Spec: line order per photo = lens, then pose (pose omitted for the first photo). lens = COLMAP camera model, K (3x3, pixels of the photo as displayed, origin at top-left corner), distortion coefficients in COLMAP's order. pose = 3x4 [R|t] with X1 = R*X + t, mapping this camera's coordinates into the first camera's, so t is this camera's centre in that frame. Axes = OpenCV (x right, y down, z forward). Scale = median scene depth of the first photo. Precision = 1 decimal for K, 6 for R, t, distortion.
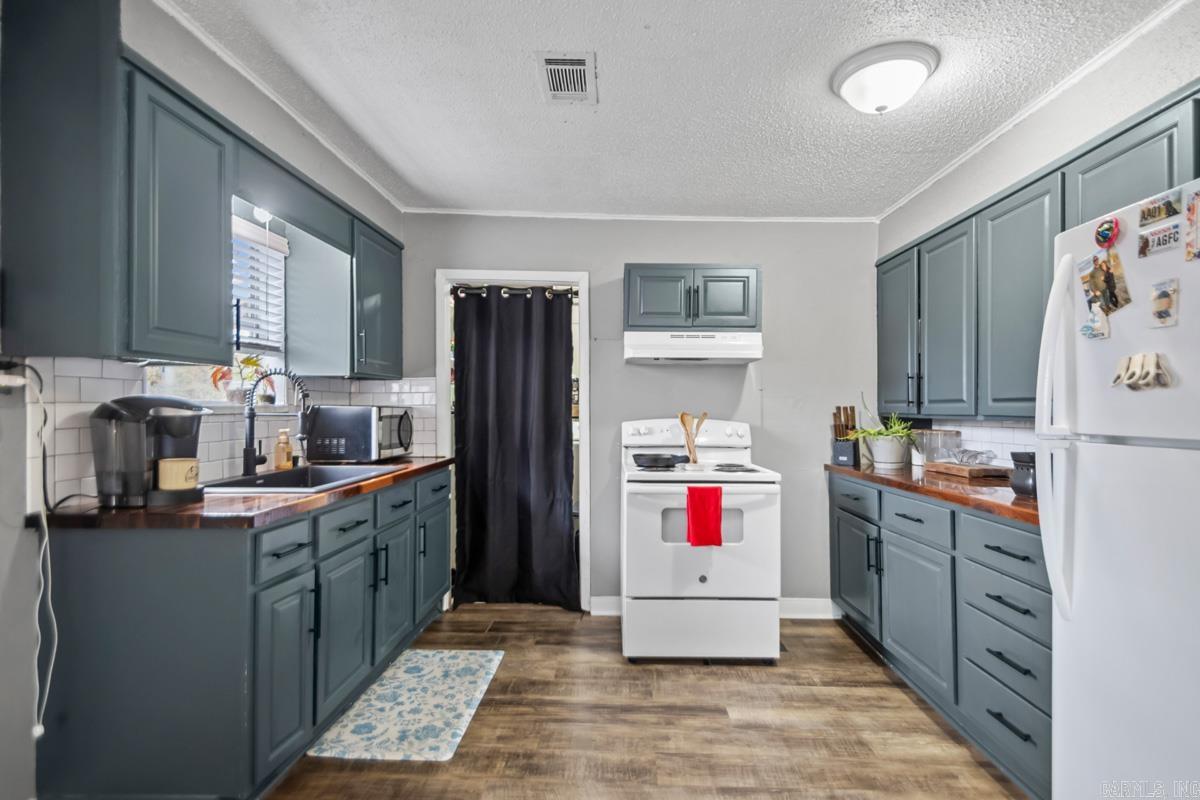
lens RADIAL K [[564.6, 0, 565.2], [0, 564.6, 408.7], [0, 0, 1]] dist [0.023739, -0.010000]
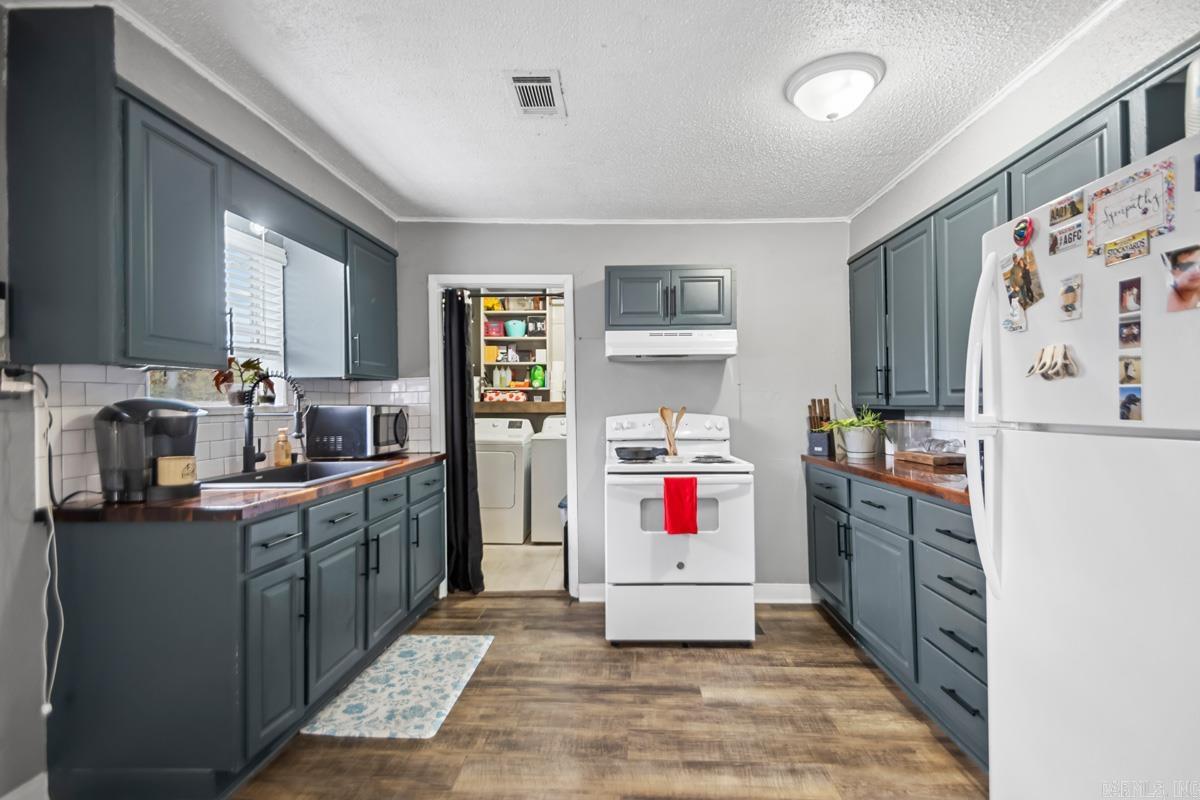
lens RADIAL K [[564.6, 0, 611.9], [0, 564.6, 403.4], [0, 0, 1]] dist [0.023739, -0.010000]
pose [[0.999675, -0.014566, -0.020939, 0.152431], [0.014481, 0.999886, -0.004245, 0.003309], [0.020999, 0.003940, 0.999772, -0.054874]]
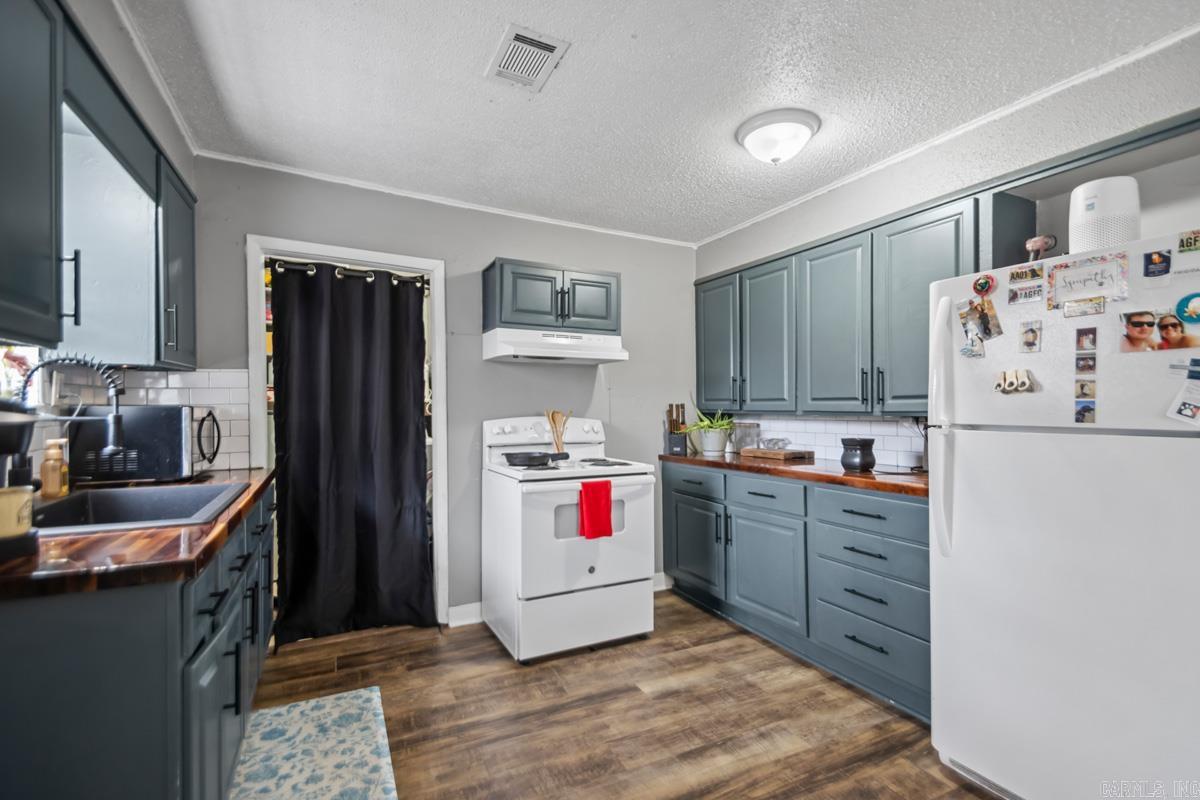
lens RADIAL K [[564.6, 0, 607.6], [0, 564.6, 409.6], [0, 0, 1]] dist [0.023739, -0.010000]
pose [[0.882787, -0.008035, 0.469706, -0.242265], [0.005446, 0.999962, 0.006870, -0.002442], [-0.469743, -0.003506, 0.882796, 0.071986]]
